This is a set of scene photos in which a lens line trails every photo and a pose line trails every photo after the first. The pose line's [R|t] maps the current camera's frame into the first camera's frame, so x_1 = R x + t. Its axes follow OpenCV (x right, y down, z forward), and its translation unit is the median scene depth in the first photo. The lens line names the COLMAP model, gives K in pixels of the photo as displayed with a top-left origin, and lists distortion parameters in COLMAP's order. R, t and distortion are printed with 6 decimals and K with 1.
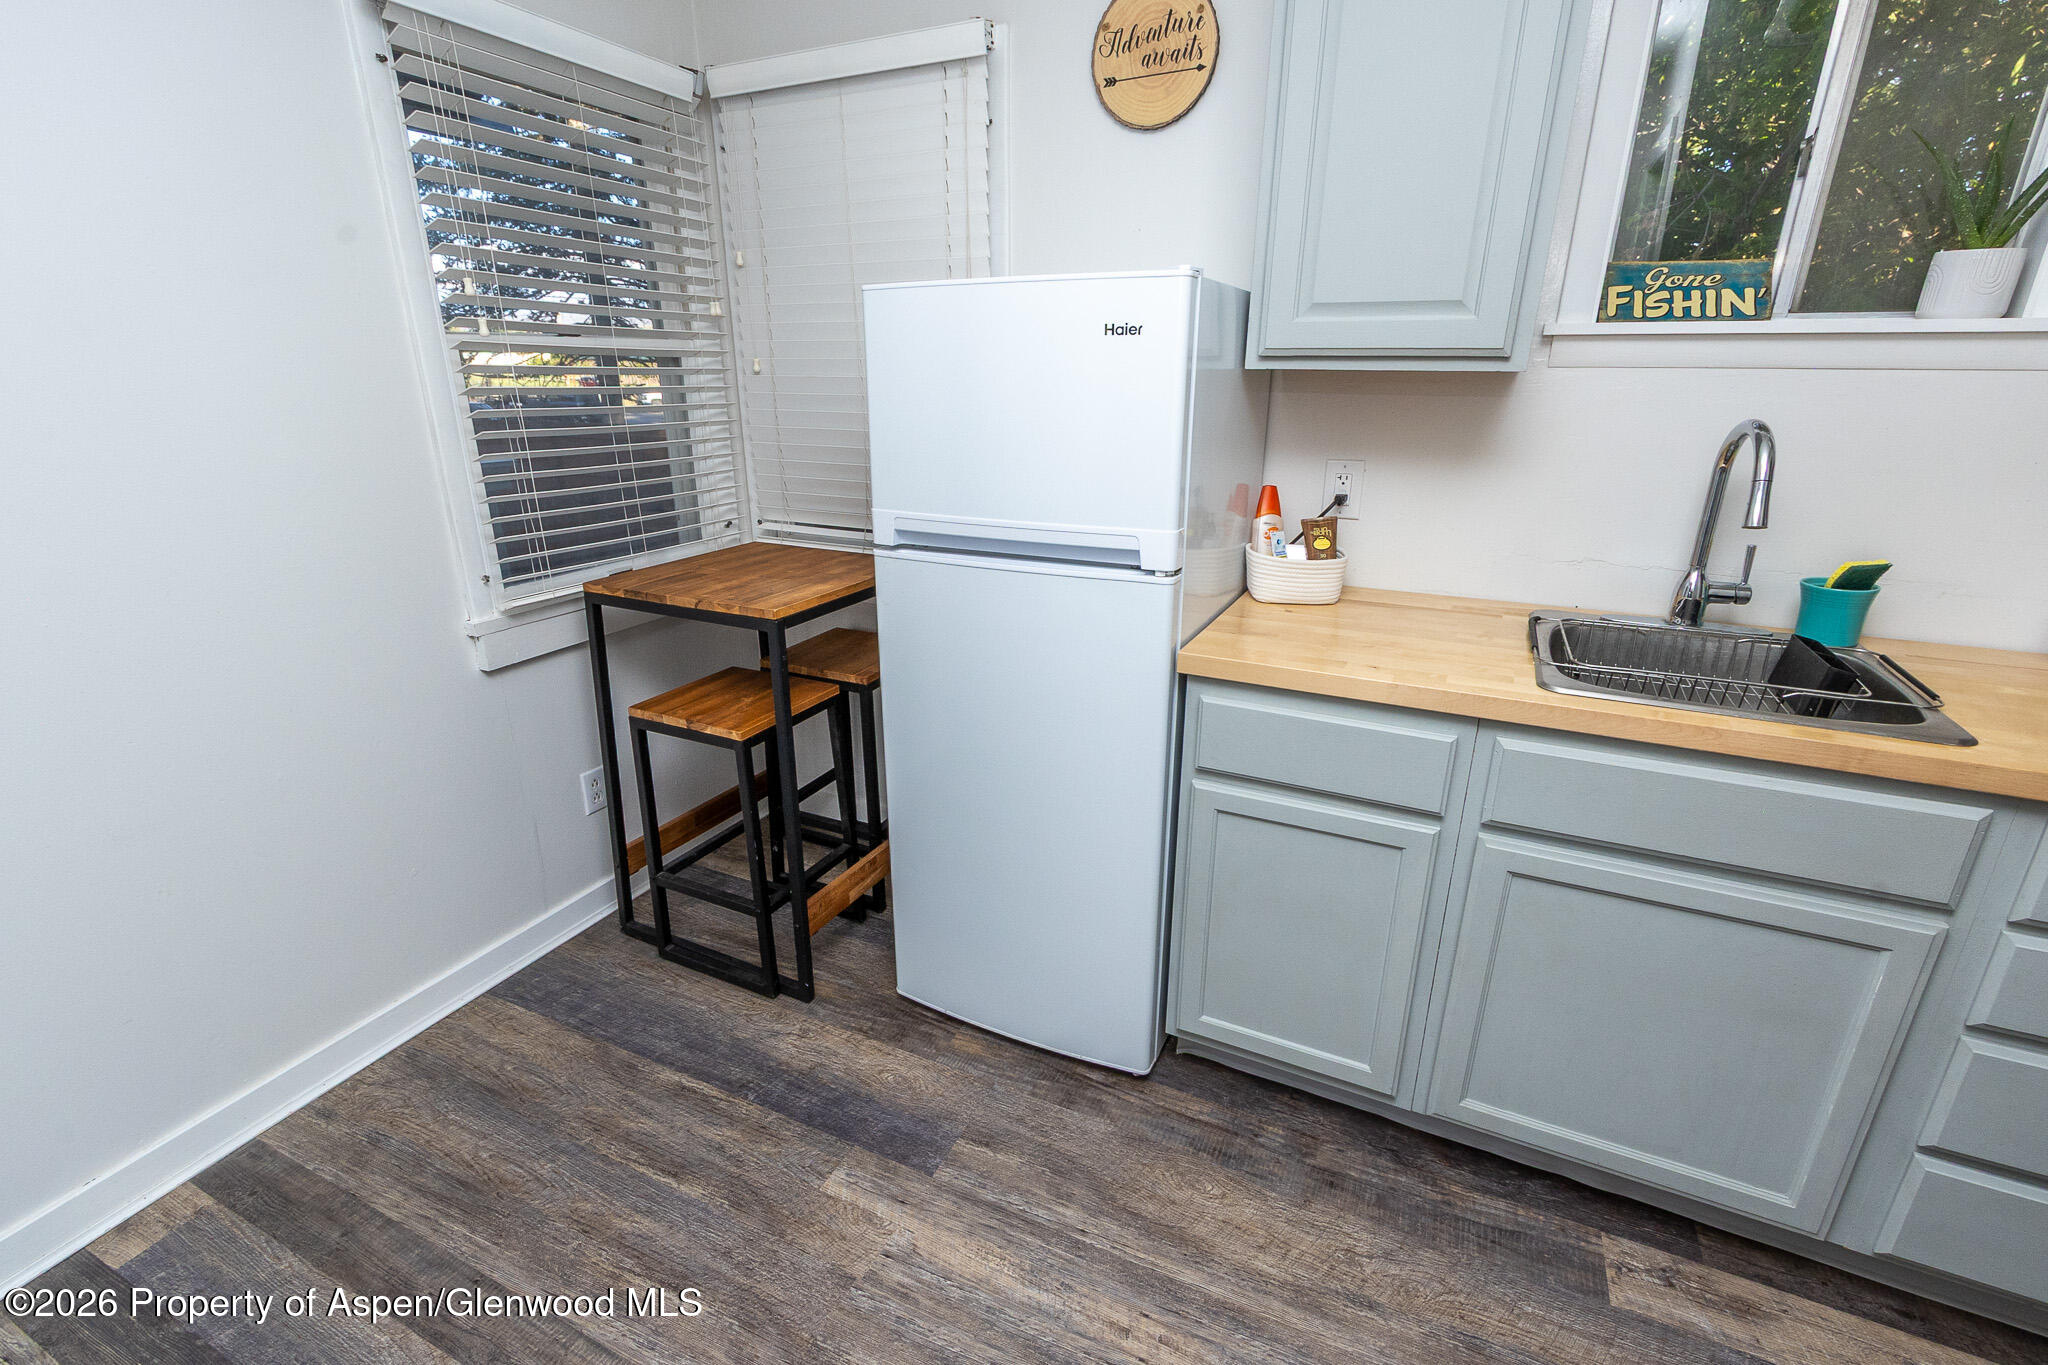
lens RADIAL K [[911.7, 0, 1018.1], [0, 911.7, 674.6], [0, 0, 1]] dist [0.001180, -0.000552]
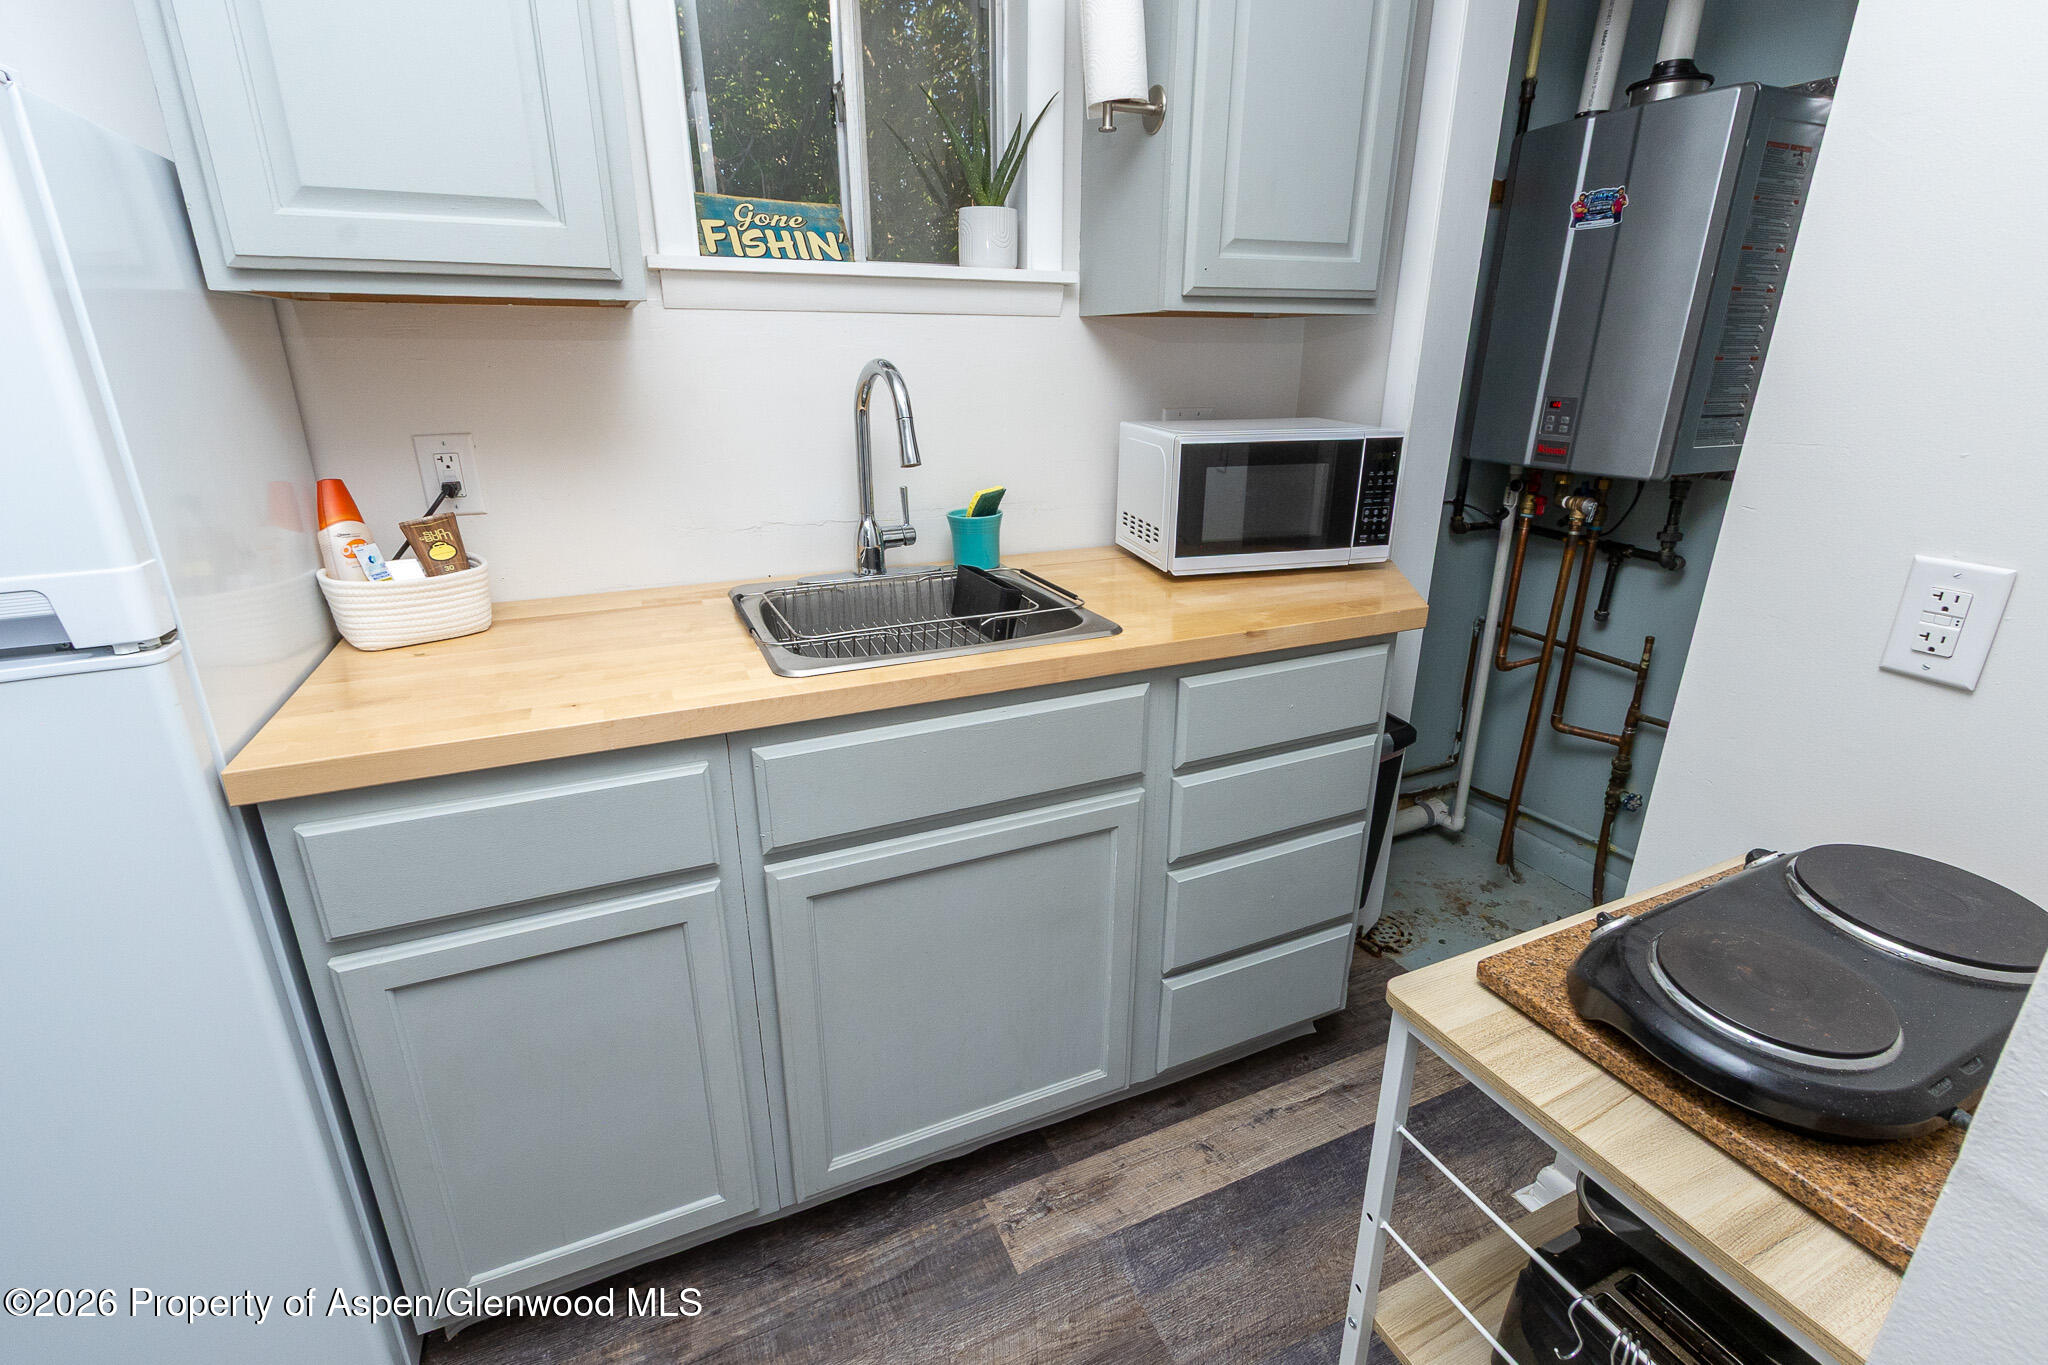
lens RADIAL K [[911.7, 0, 1018.1], [0, 911.7, 674.6], [0, 0, 1]] dist [0.001180, -0.000552]
pose [[0.638575, -0.251574, 0.727277, 0.092761], [0.250894, 0.961479, 0.112295, -0.021956], [-0.727513, 0.110761, 0.677095, 0.237647]]
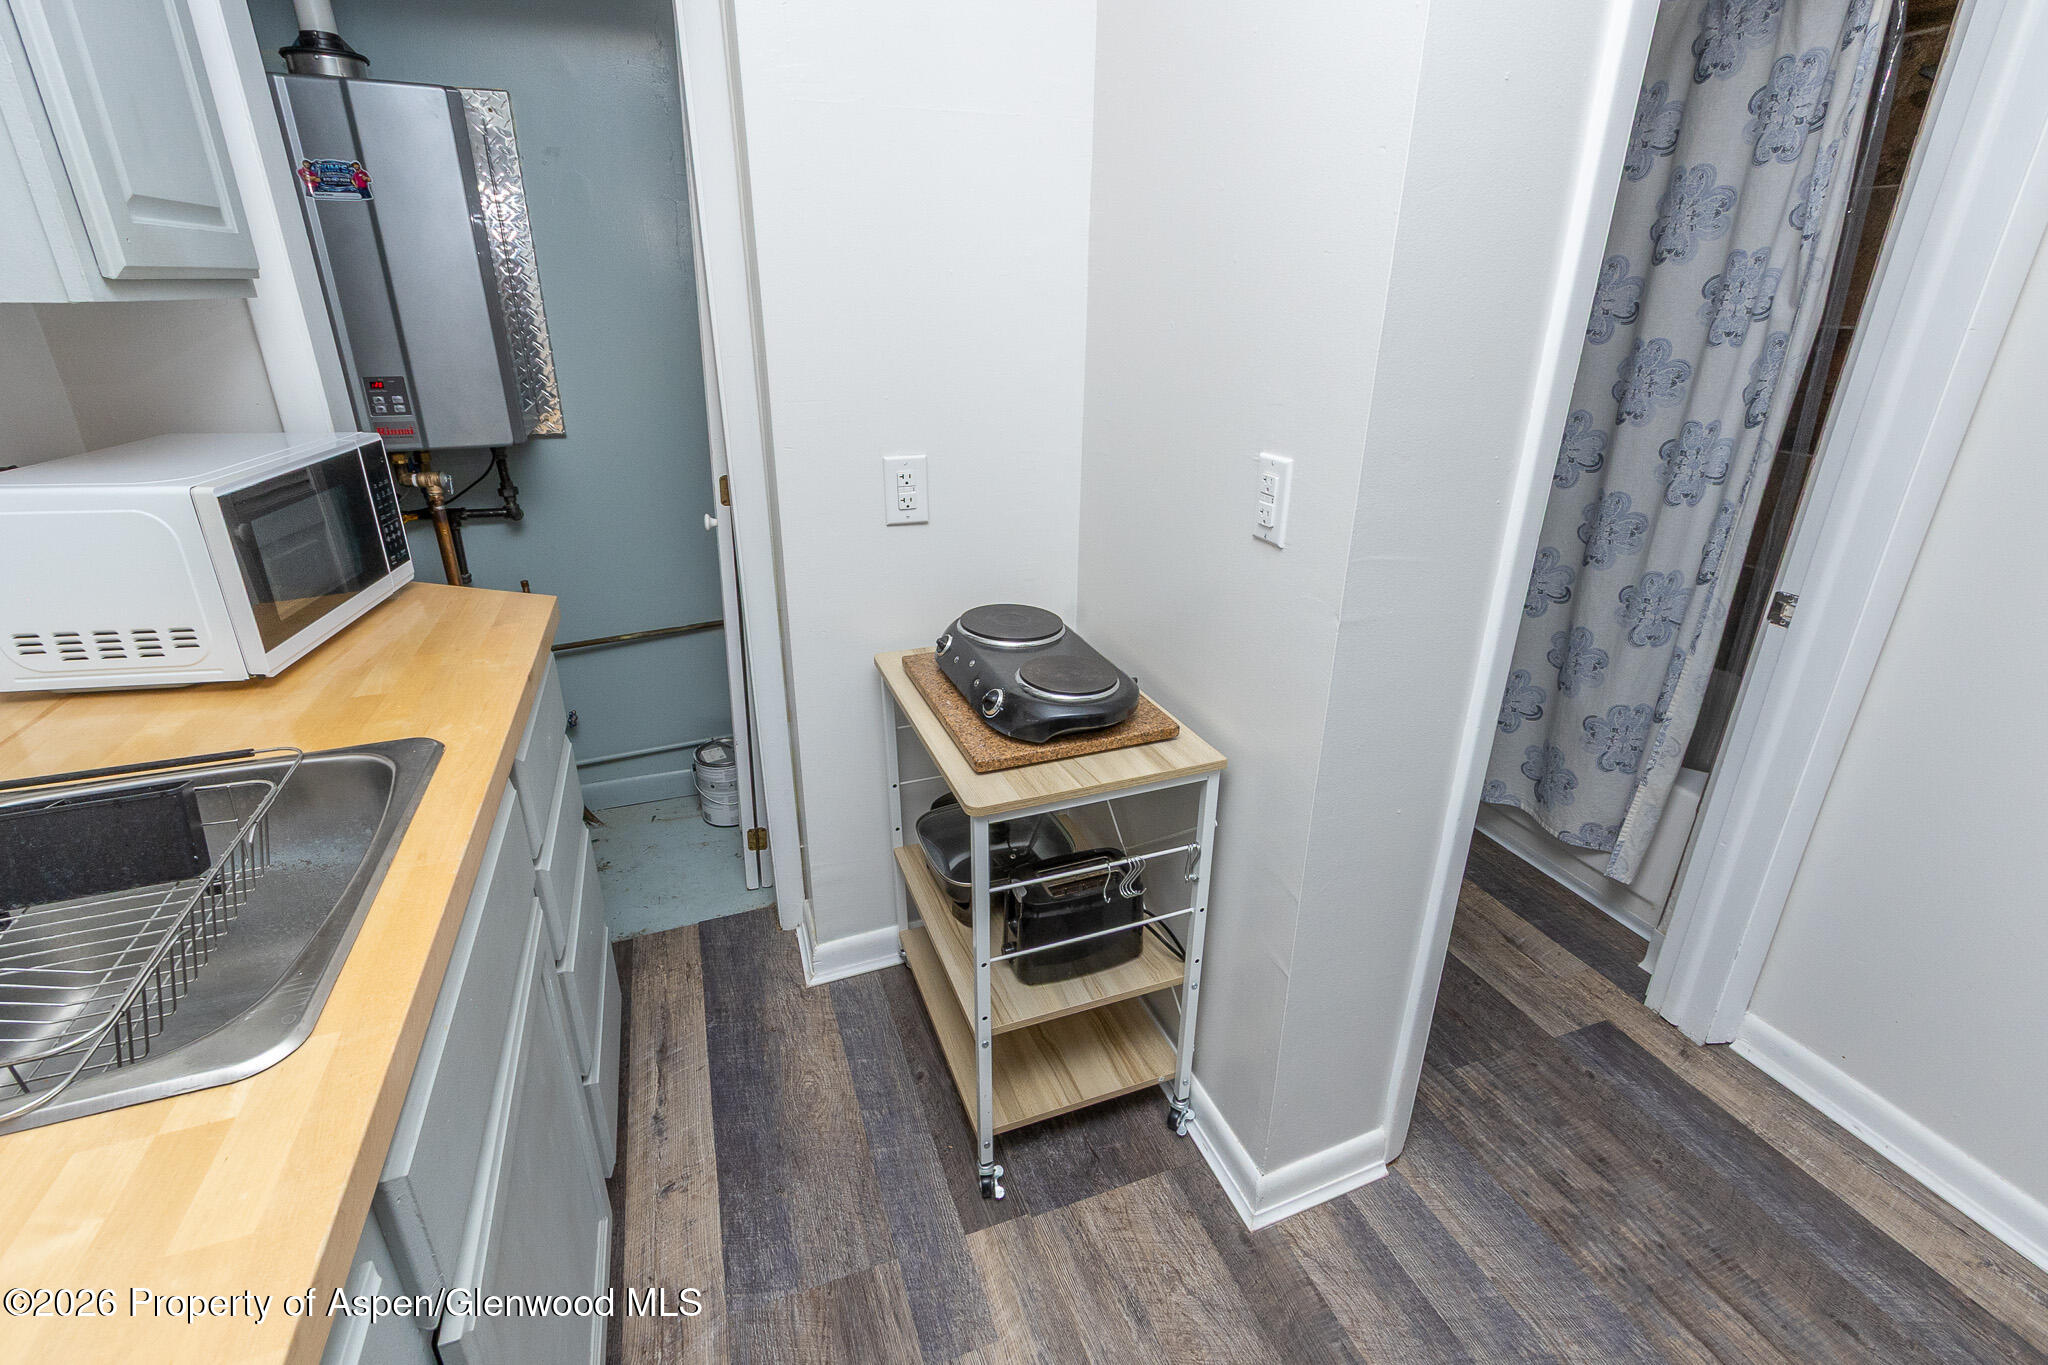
lens RADIAL K [[913.0, 0, 1020.0], [0, 913.0, 670.3], [0, 0, 1]] dist [-0.013842, -0.000306]
pose [[-0.727213, -0.264296, 0.633490, 0.092986], [0.221970, 0.782765, 0.581384, -0.244588], [-0.649532, 0.563406, -0.510571, 0.735055]]
